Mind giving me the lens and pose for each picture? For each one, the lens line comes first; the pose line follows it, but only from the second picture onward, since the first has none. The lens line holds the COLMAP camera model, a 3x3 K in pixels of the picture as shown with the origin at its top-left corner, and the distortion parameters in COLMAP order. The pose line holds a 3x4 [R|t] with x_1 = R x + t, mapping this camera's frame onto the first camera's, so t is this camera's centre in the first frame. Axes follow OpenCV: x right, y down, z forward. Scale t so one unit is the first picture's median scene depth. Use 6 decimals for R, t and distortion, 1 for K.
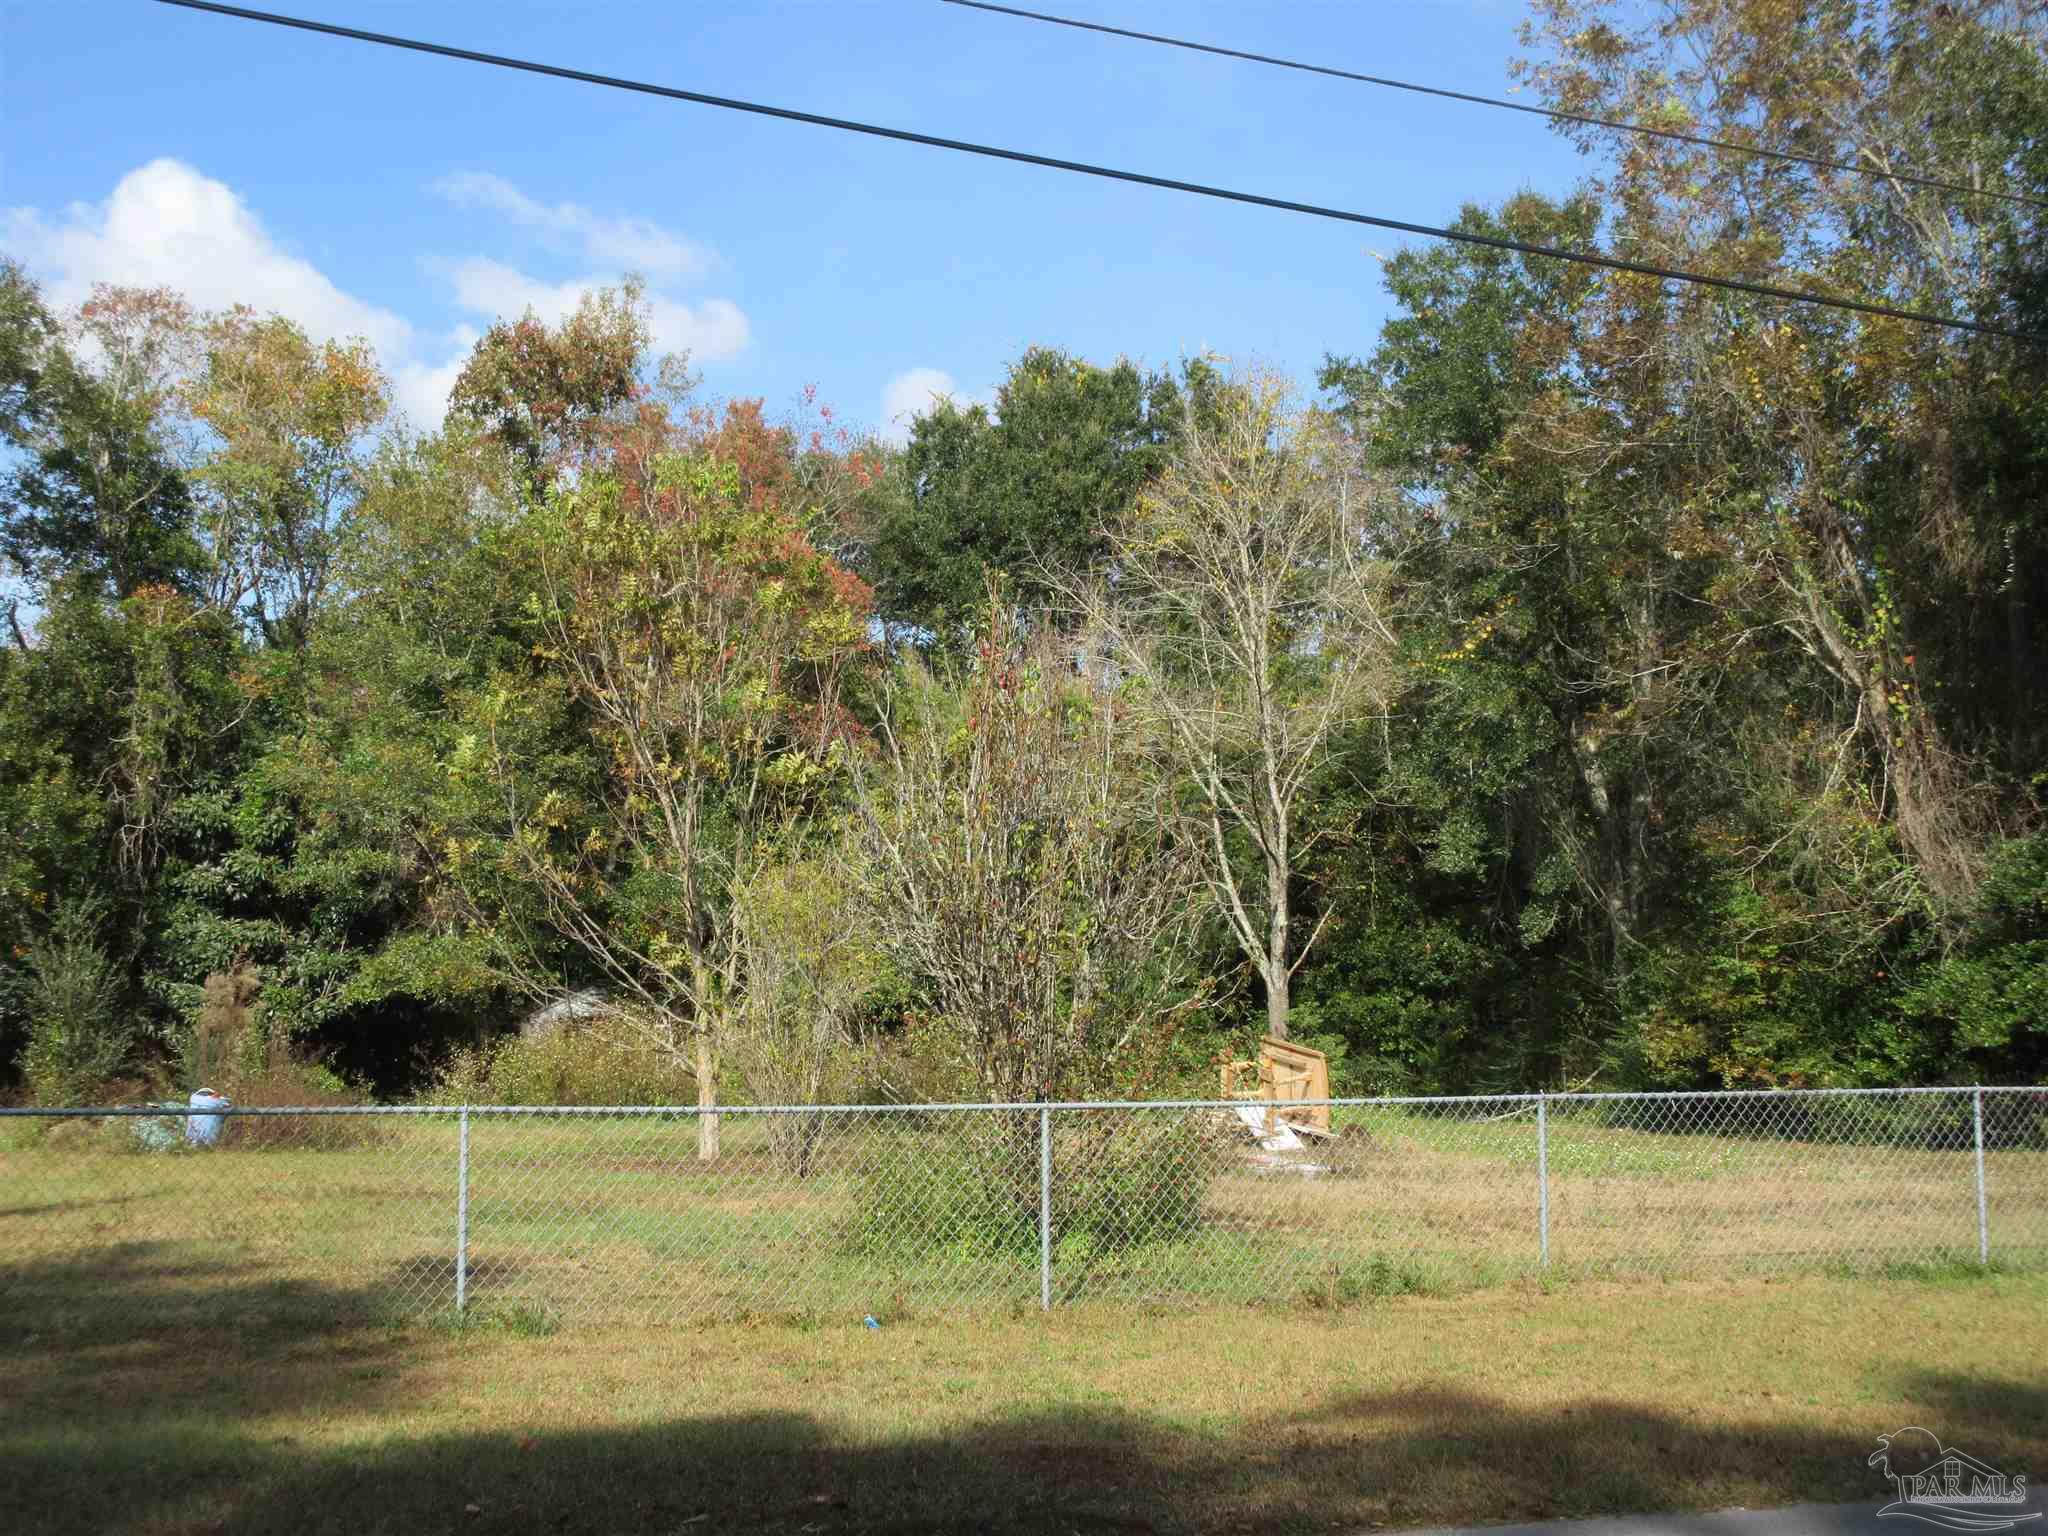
lens RADIAL K [[2371.7, 0, 1024.0], [0, 2371.7, 768.0], [0, 0, 1]] dist [-0.172971, -0.023675]
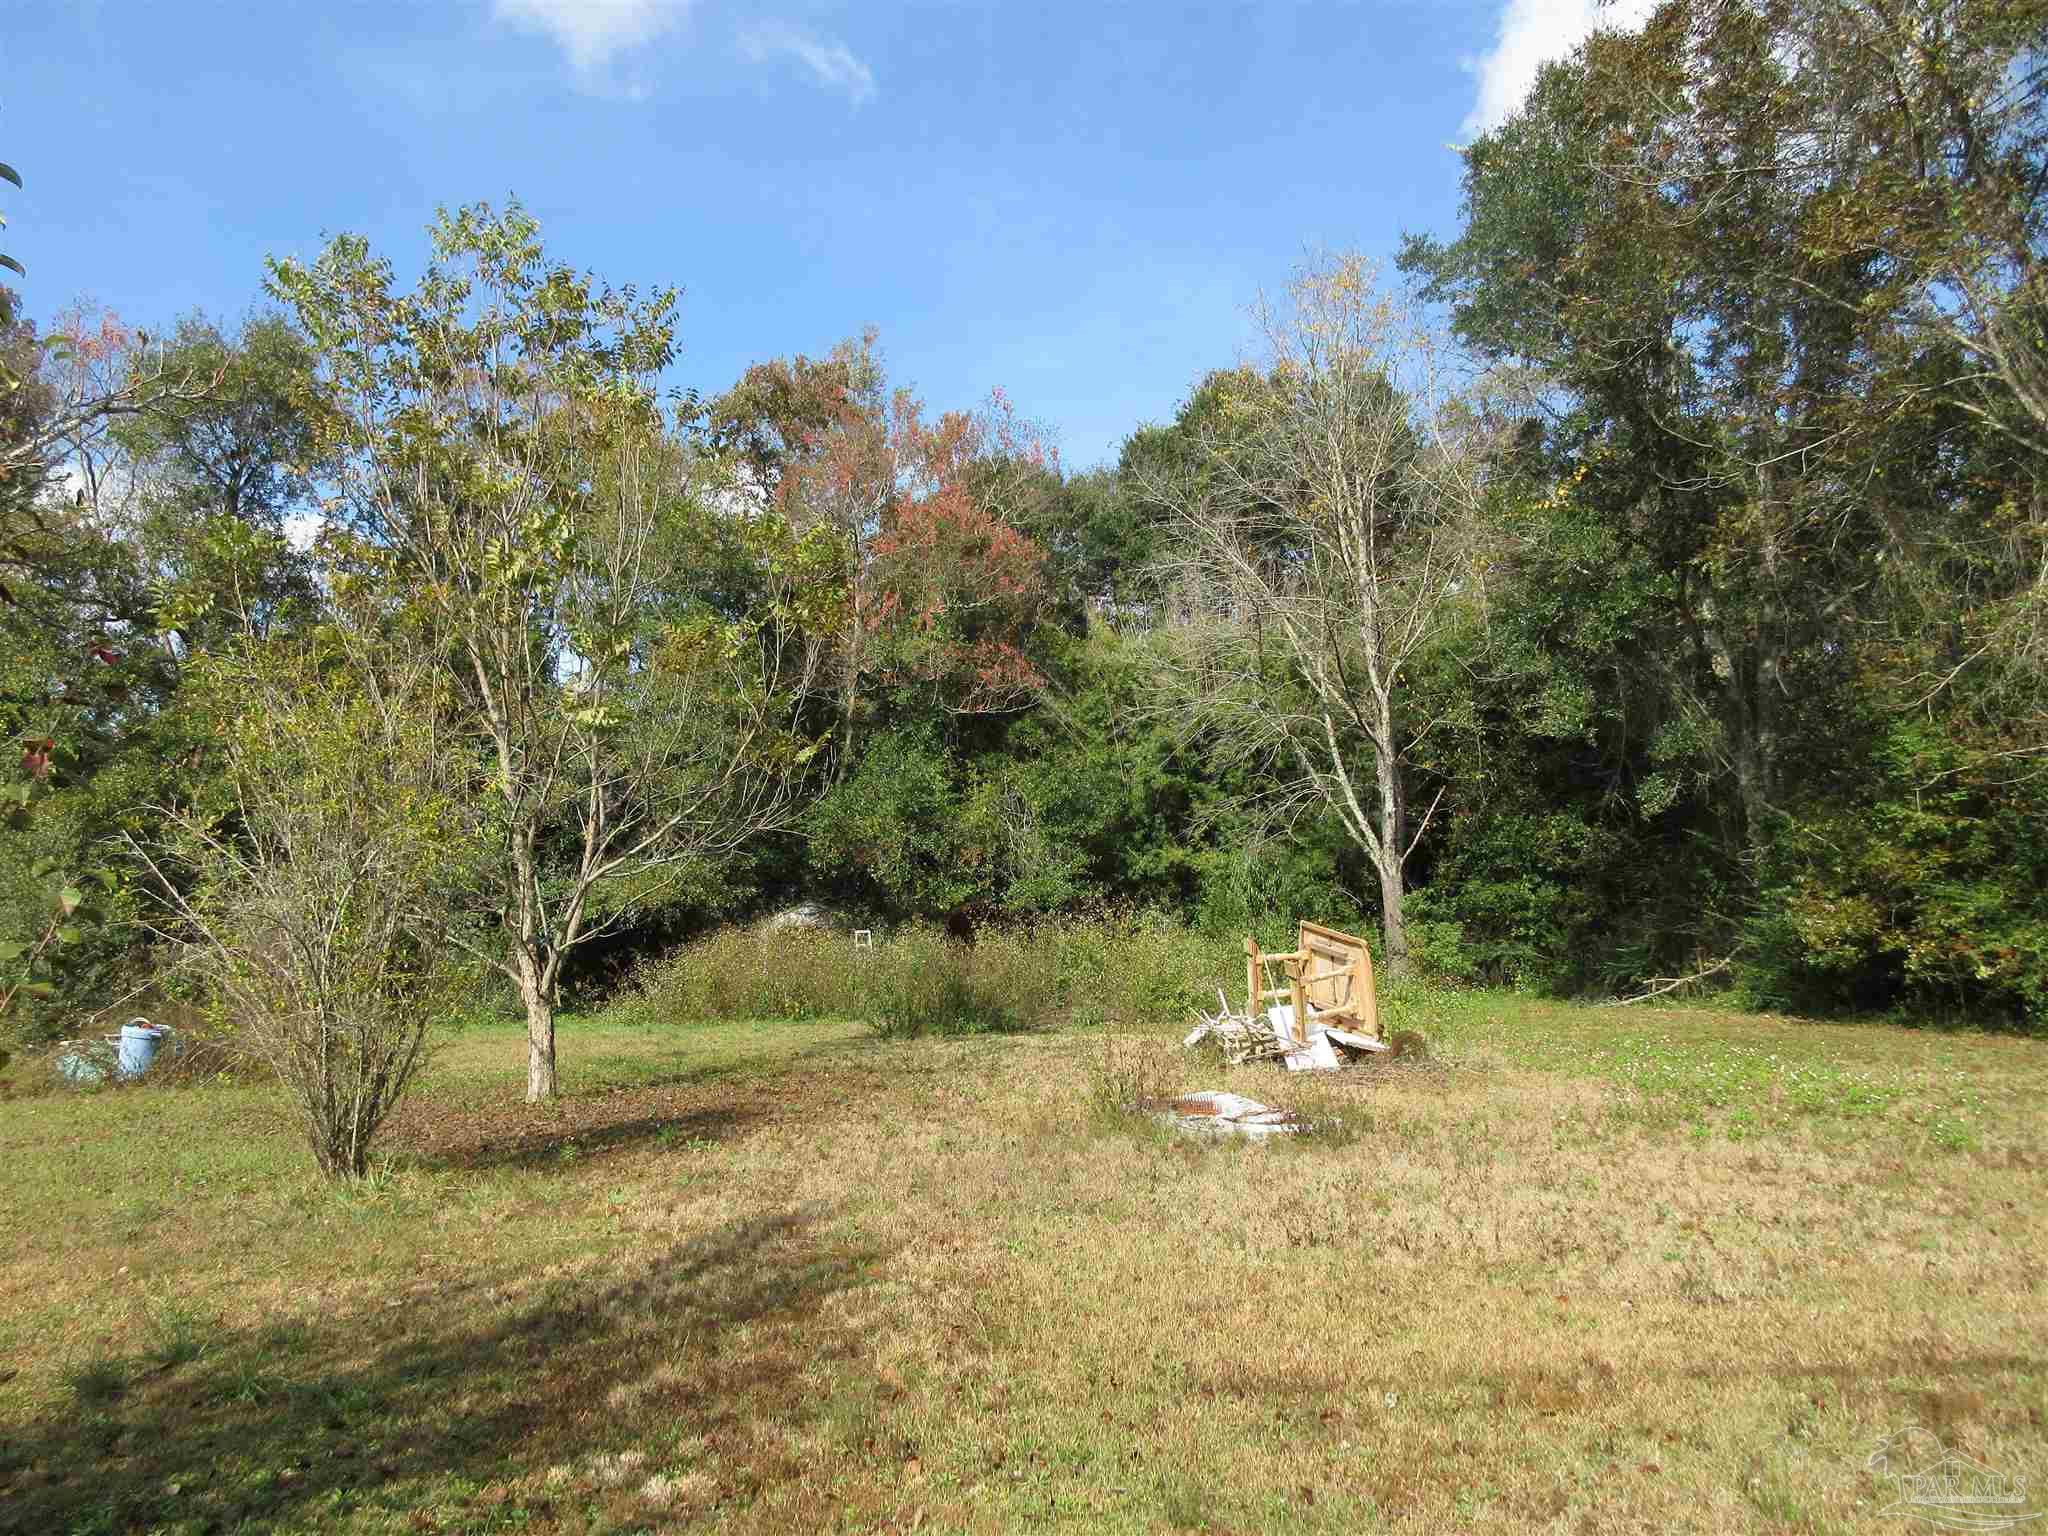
lens RADIAL K [[1508.5, 0, 1019.9], [0, 1508.5, 763.7], [0, 0, 1]] dist [-0.076299, 0.003948]
pose [[0.978722, -0.050058, -0.198993, 0.077698], [0.049567, 0.998743, -0.007452, 0.040400], [0.199116, -0.002570, 0.979973, 0.327341]]
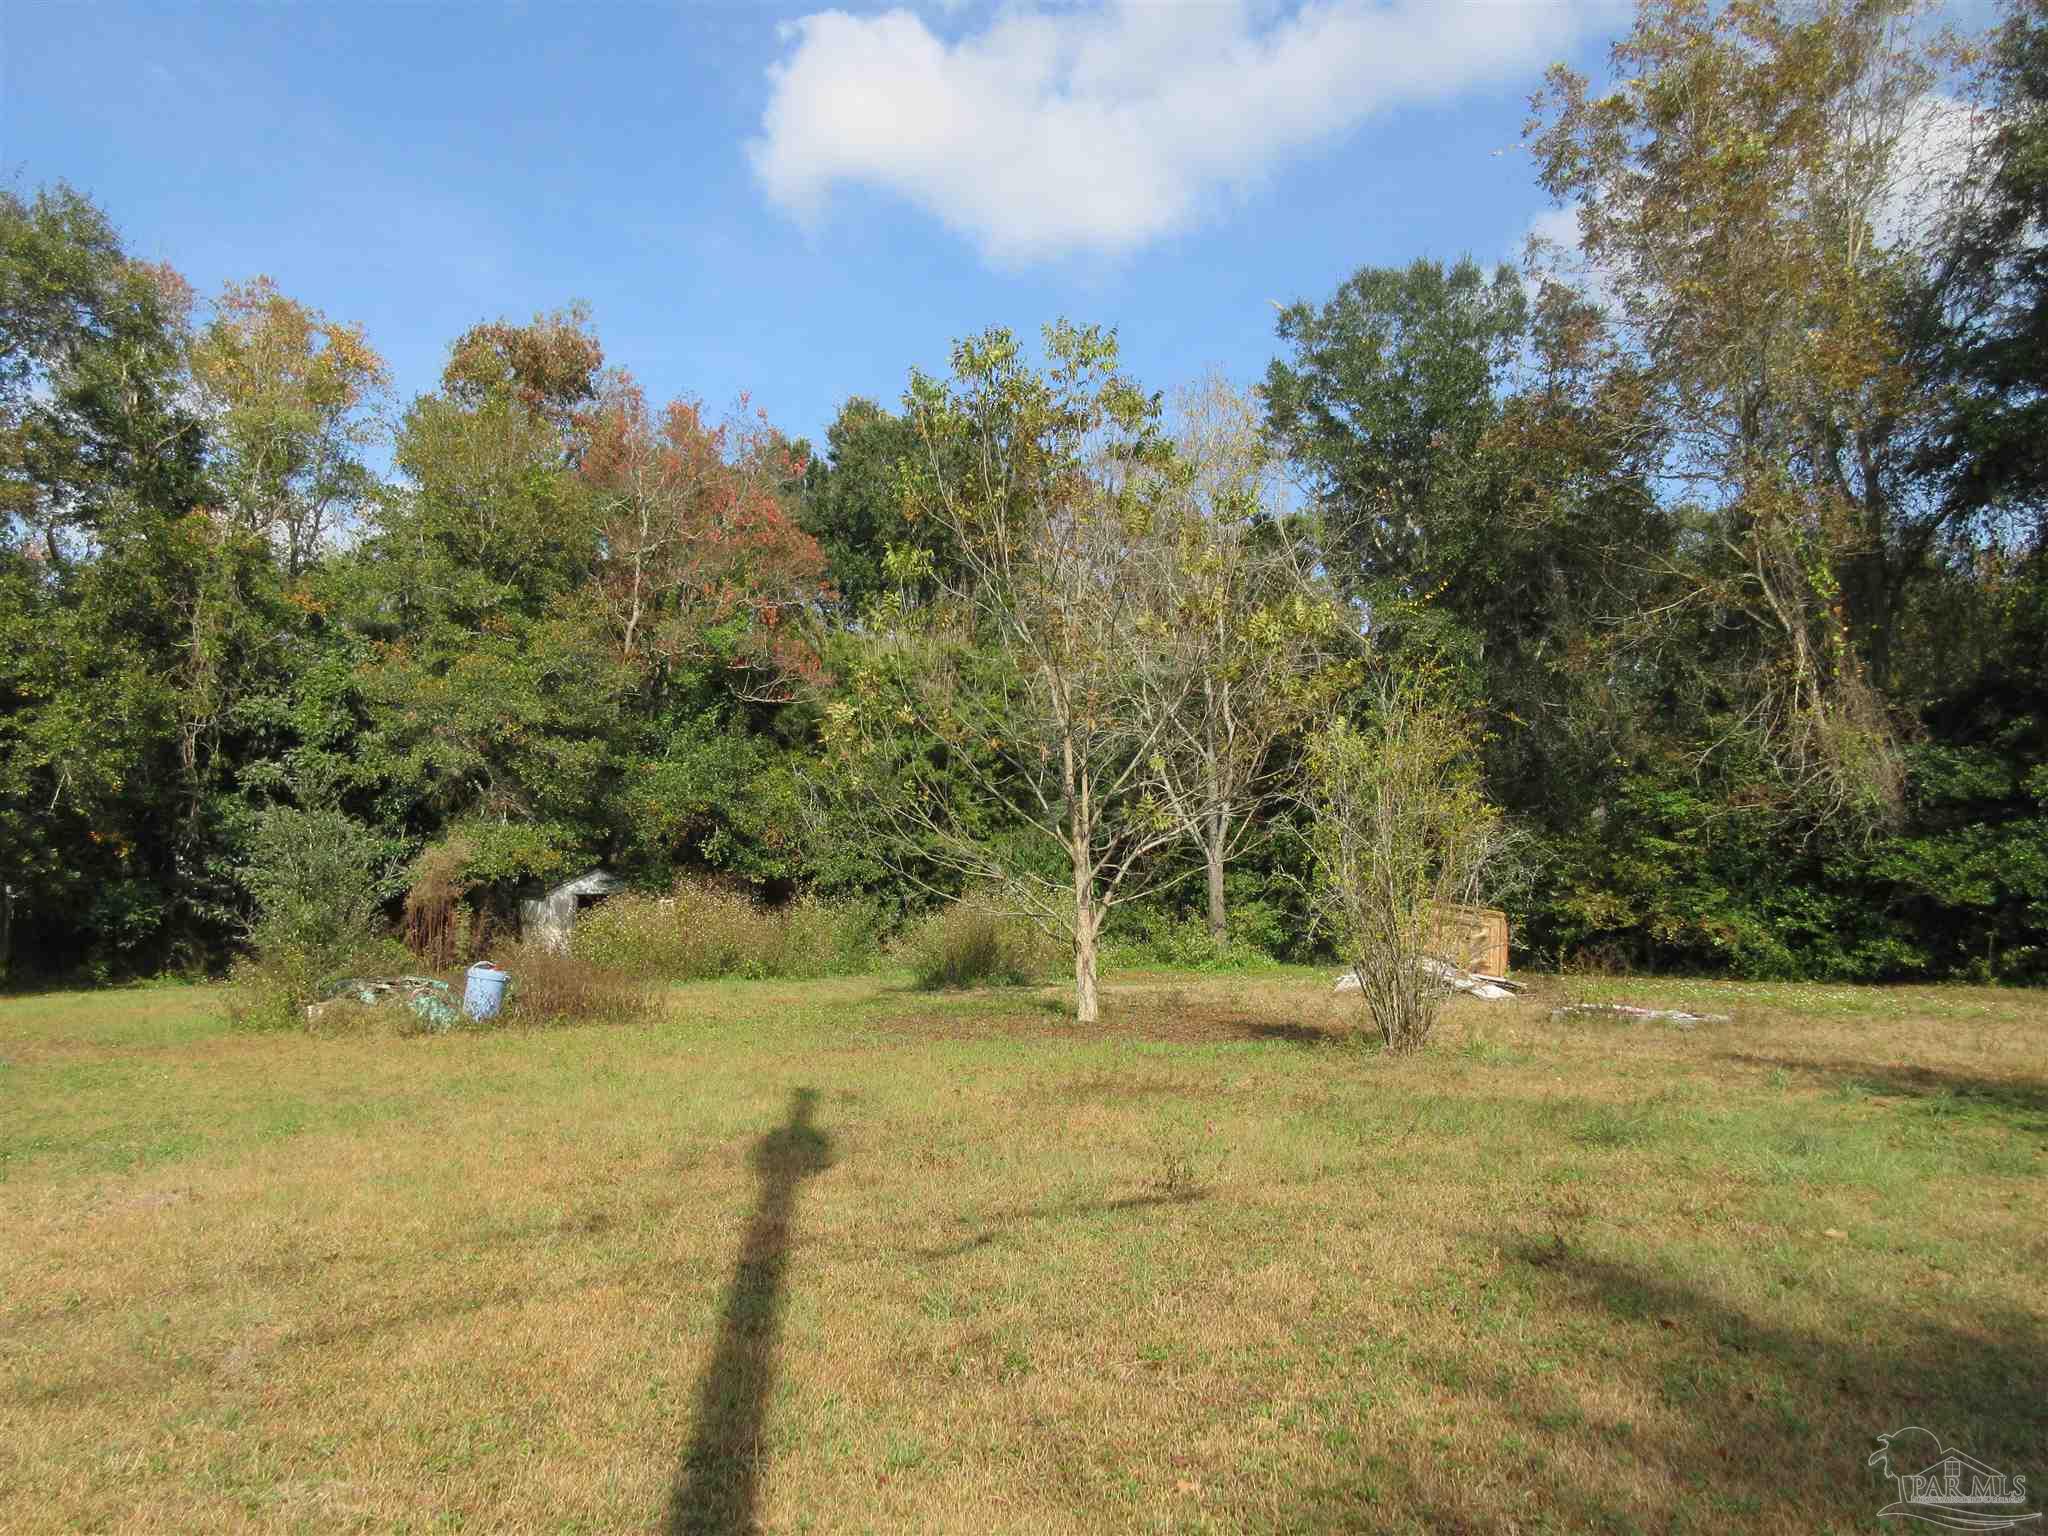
lens RADIAL K [[1508.5, 0, 1019.9], [0, 1508.5, 763.7], [0, 0, 1]] dist [-0.076299, 0.003948]
pose [[0.962265, 0.016745, 0.271597, -0.205237], [-0.020409, 0.999735, 0.010671, 0.029393], [-0.271347, -0.015811, 0.962352, 0.231586]]
